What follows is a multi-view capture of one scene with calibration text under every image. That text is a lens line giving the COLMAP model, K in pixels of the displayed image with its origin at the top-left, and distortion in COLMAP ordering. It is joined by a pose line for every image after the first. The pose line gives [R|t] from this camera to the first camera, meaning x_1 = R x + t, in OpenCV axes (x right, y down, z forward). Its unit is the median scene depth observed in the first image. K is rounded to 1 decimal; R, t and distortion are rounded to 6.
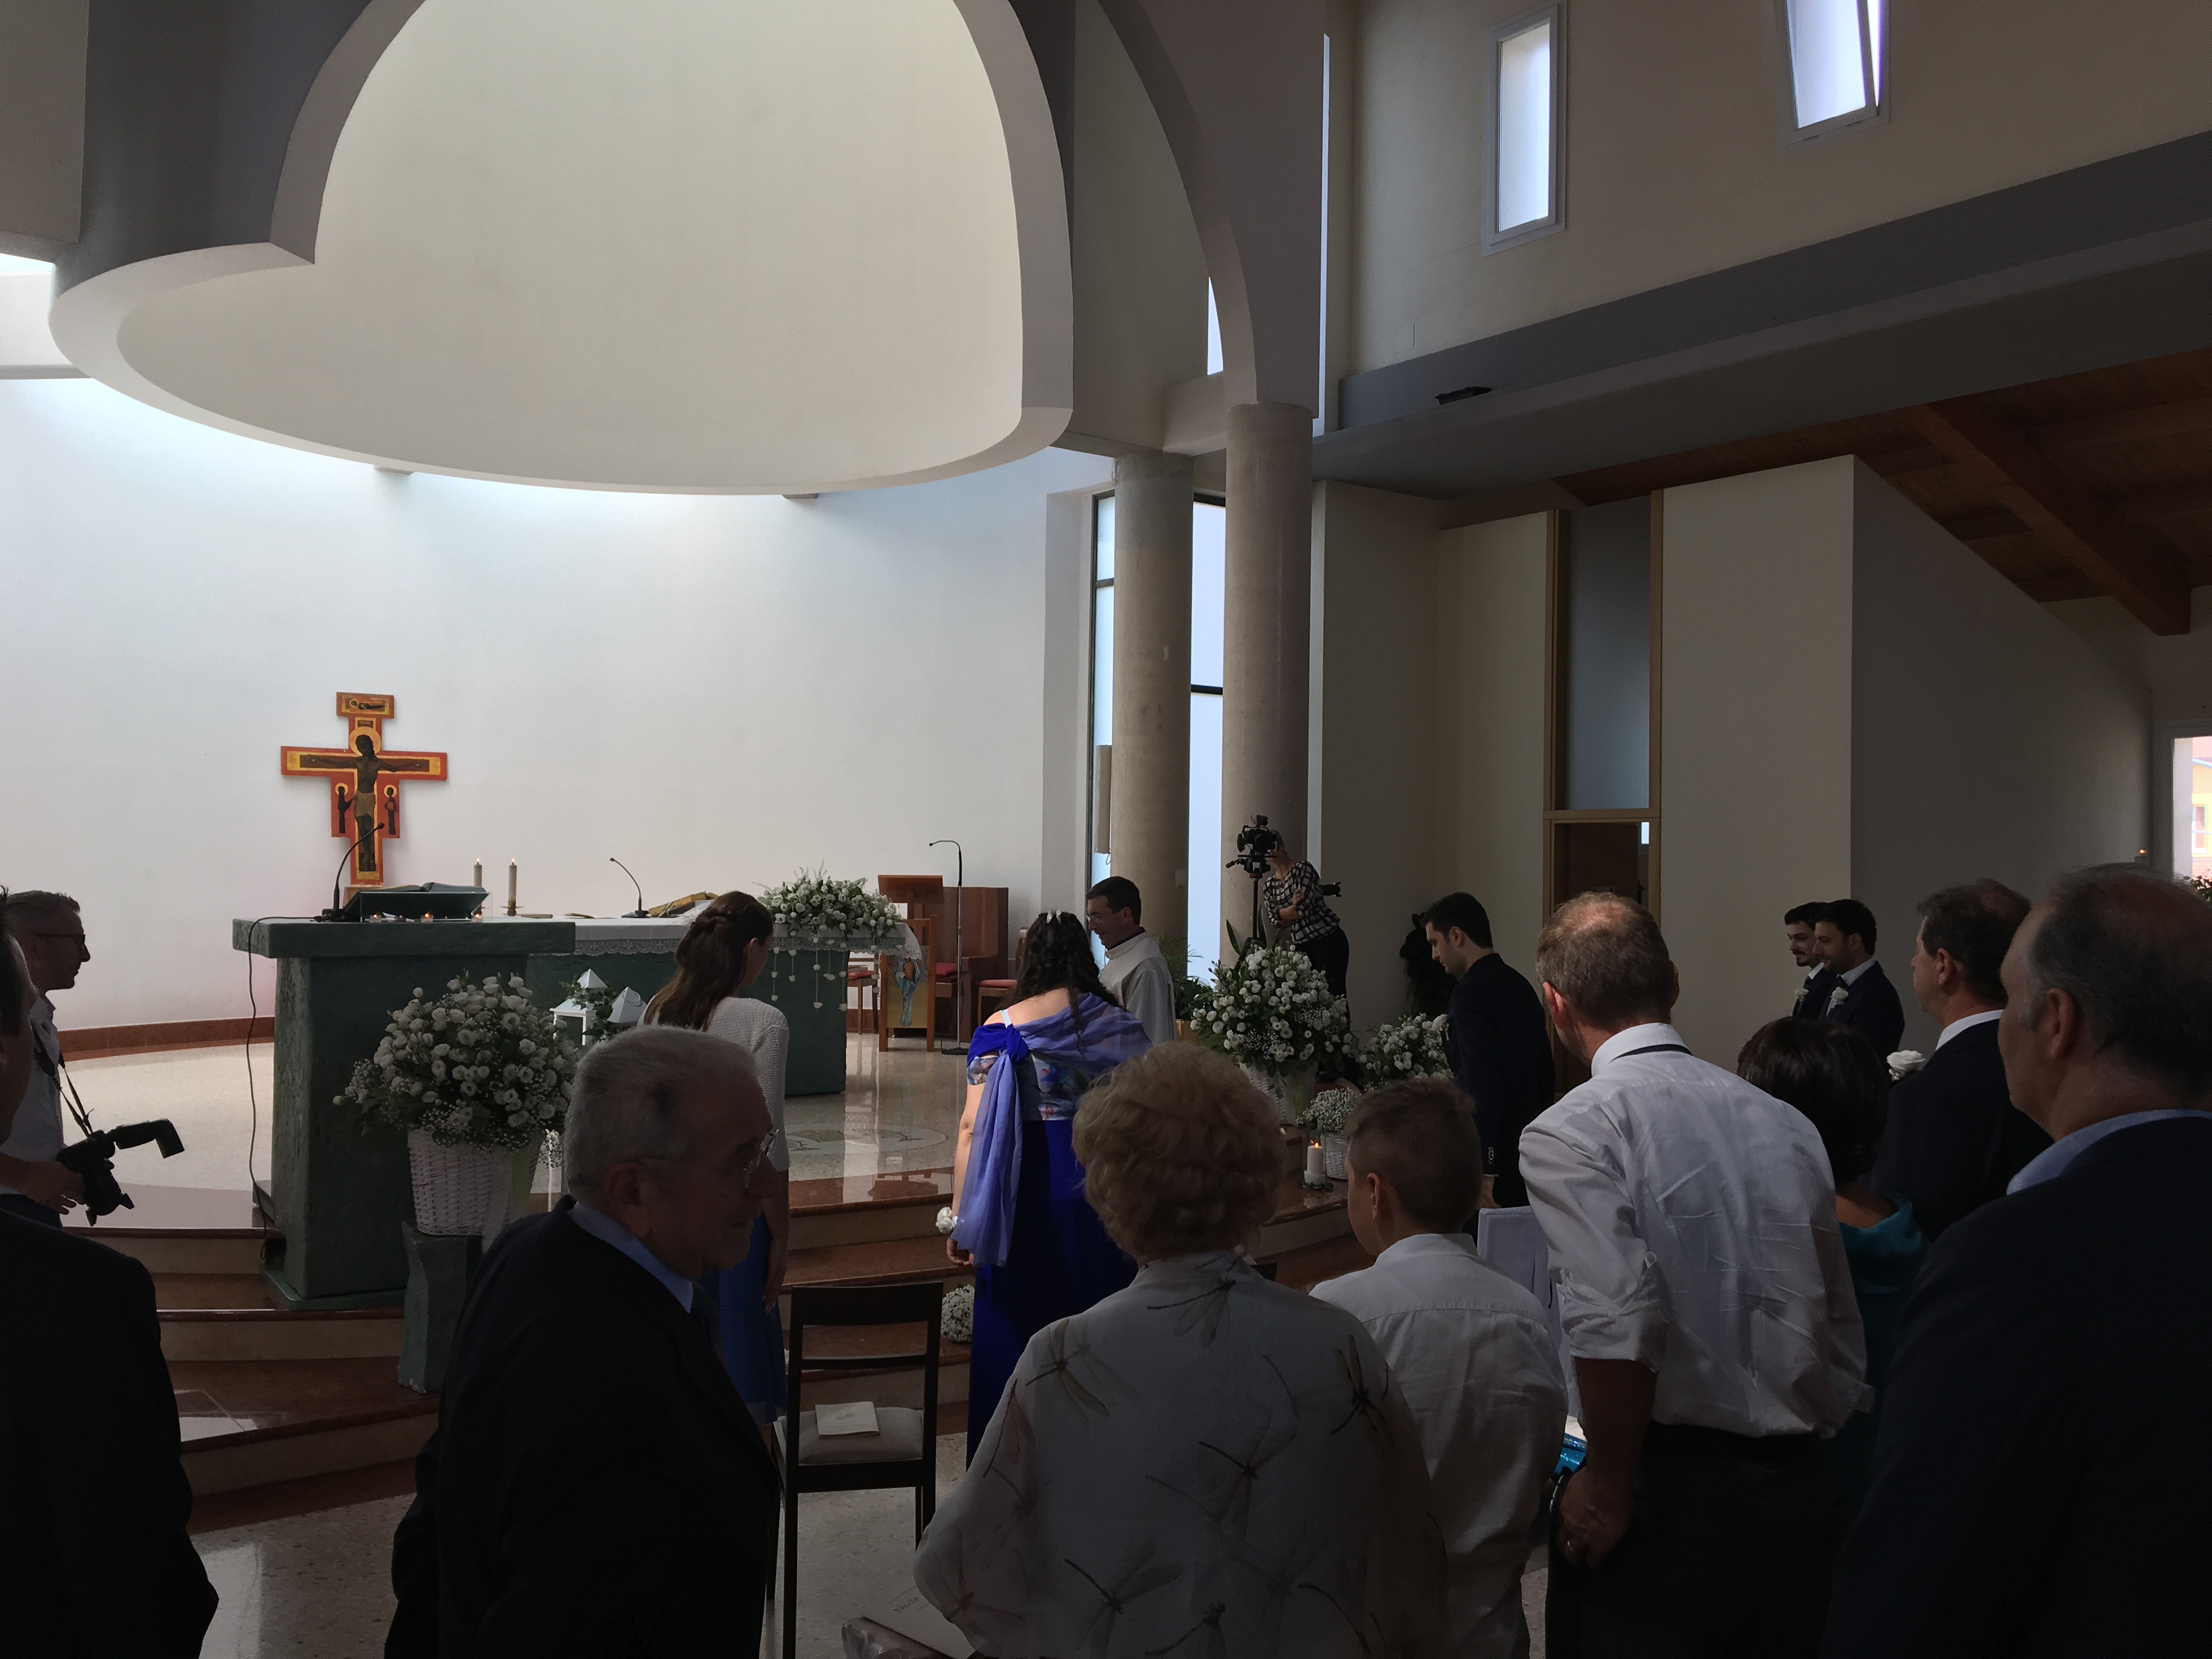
lens RADIAL K [[1854.3, 0, 1098.6], [0, 1854.3, 831.6], [0, 0, 1]] dist [0.104369, -0.160486]
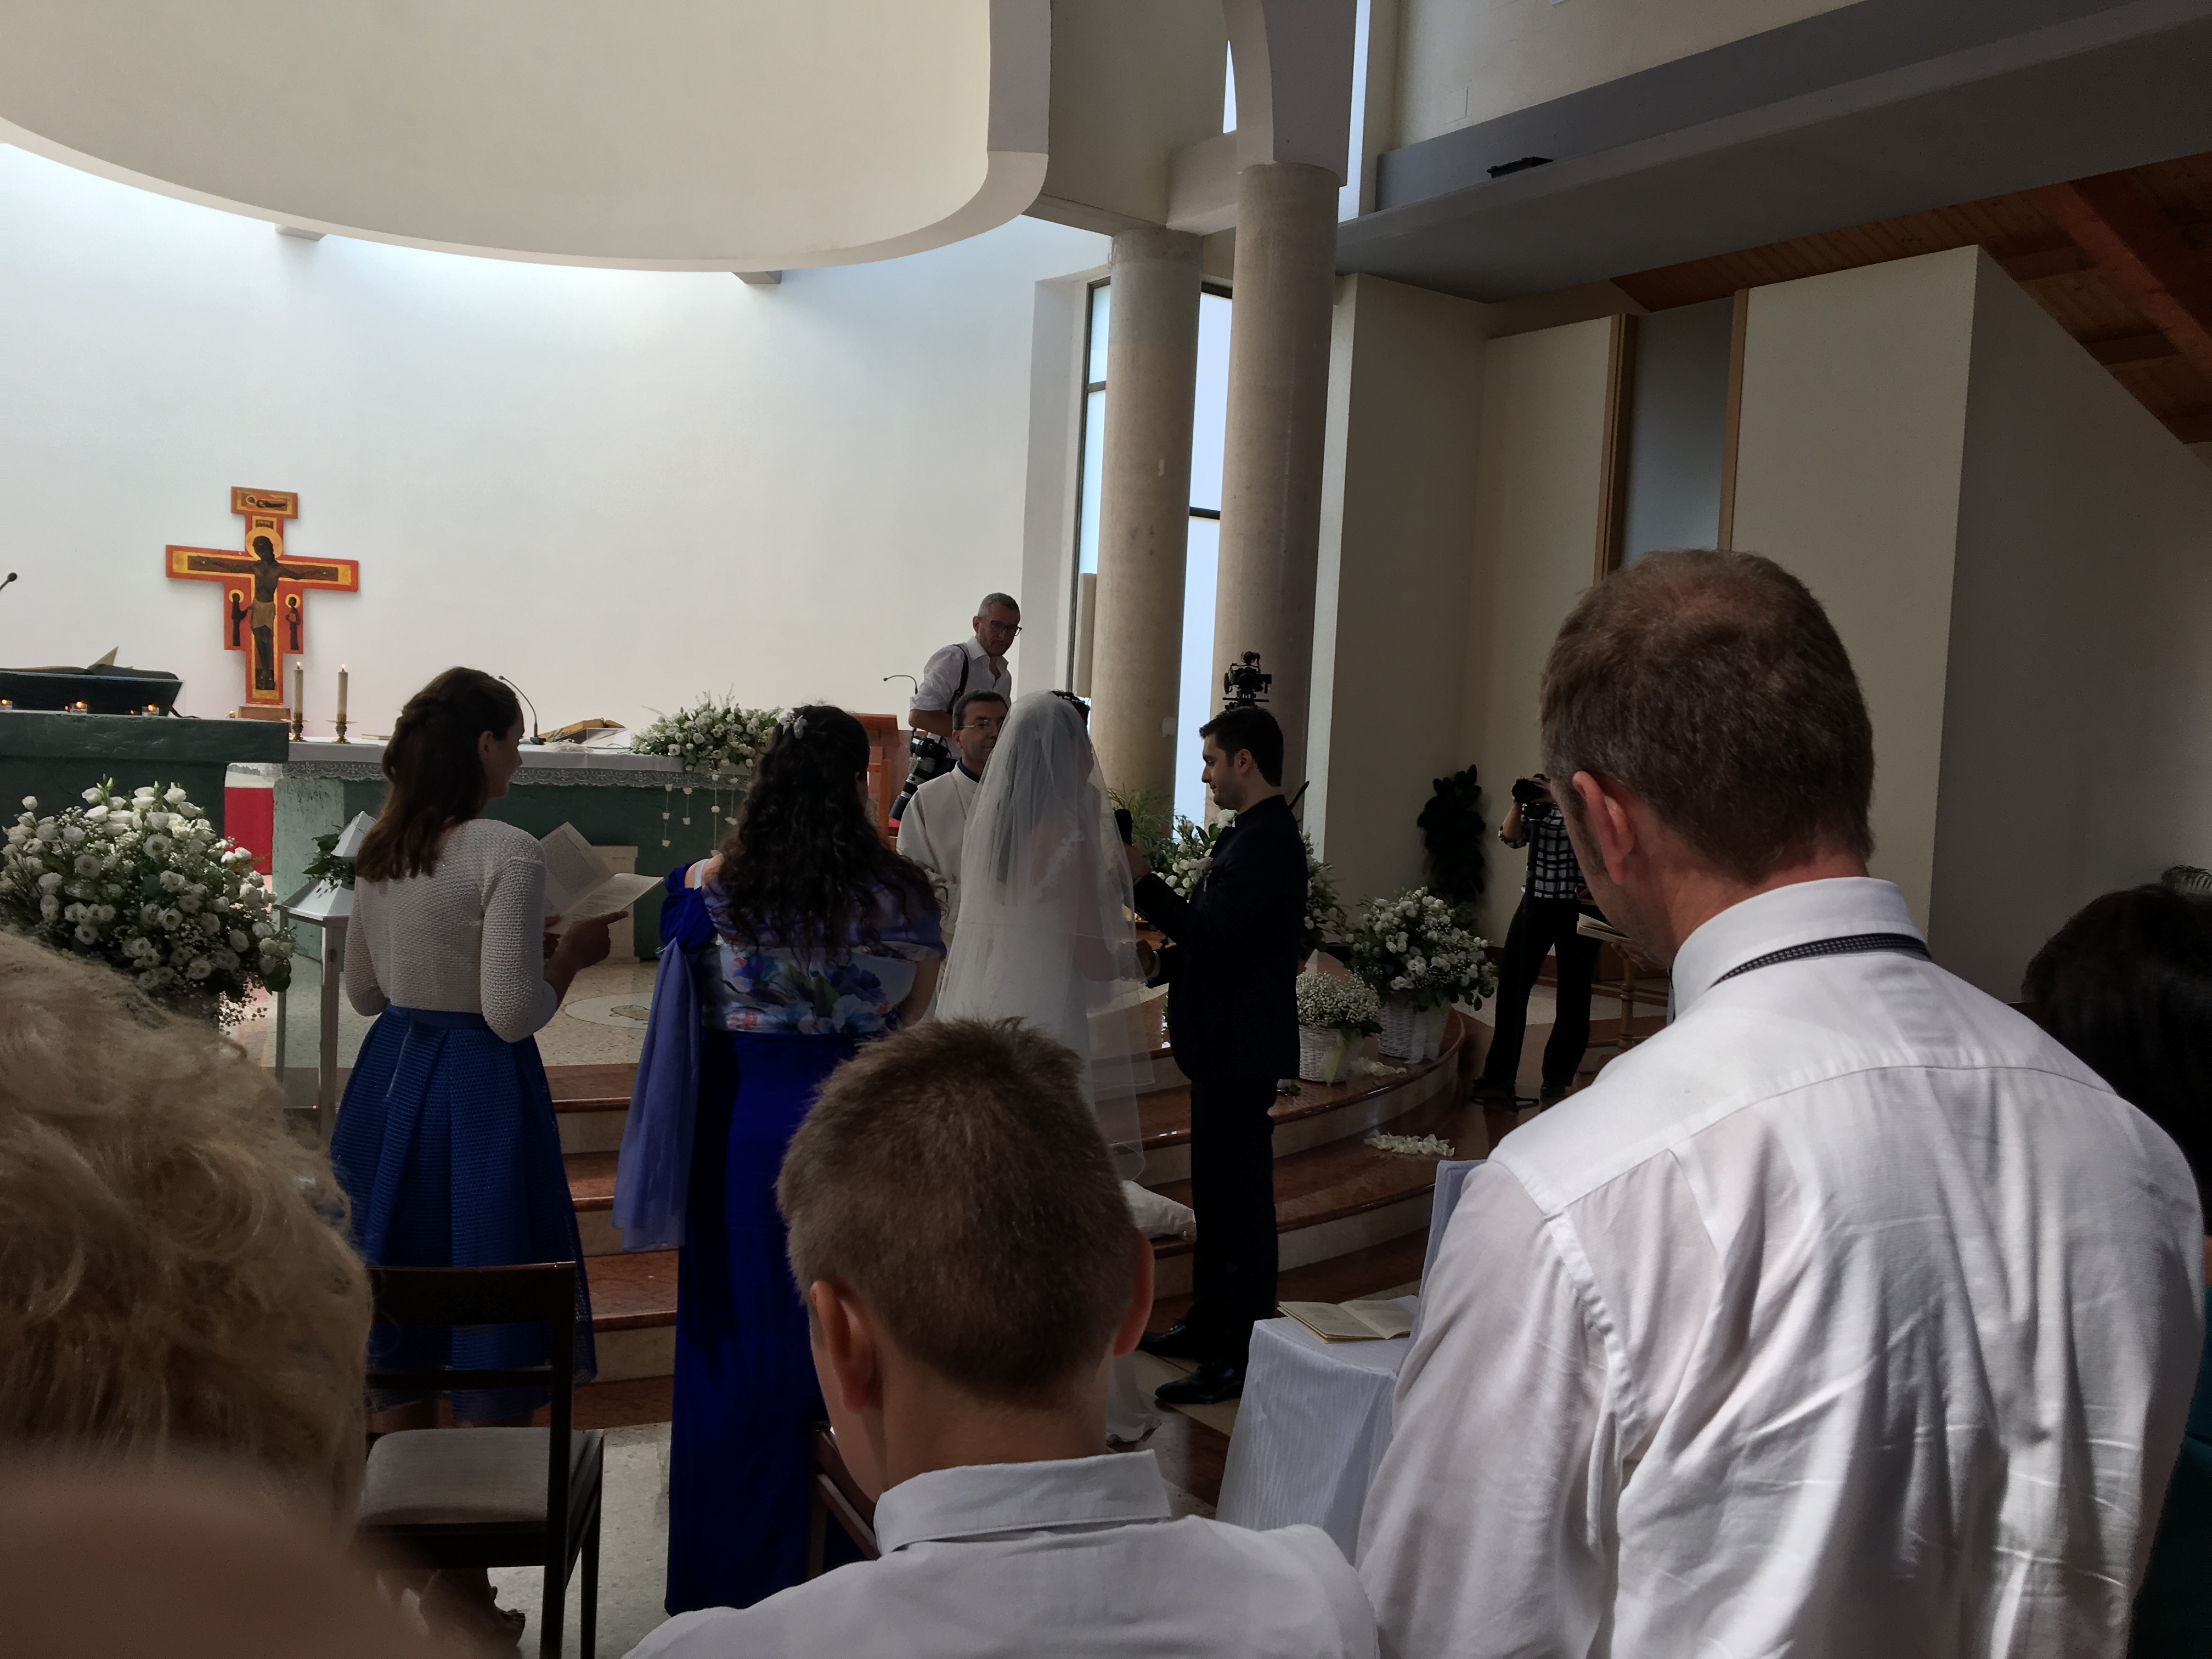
lens RADIAL K [[1868.5, 0, 1106.0], [0, 1868.5, 829.5], [0, 0, 1]] dist [0.121434, -0.157583]
pose [[0.999244, 0.034252, -0.018403, 0.032832], [-0.032913, 0.997094, 0.068701, 0.013414], [0.020702, -0.068043, 0.997468, 0.112968]]
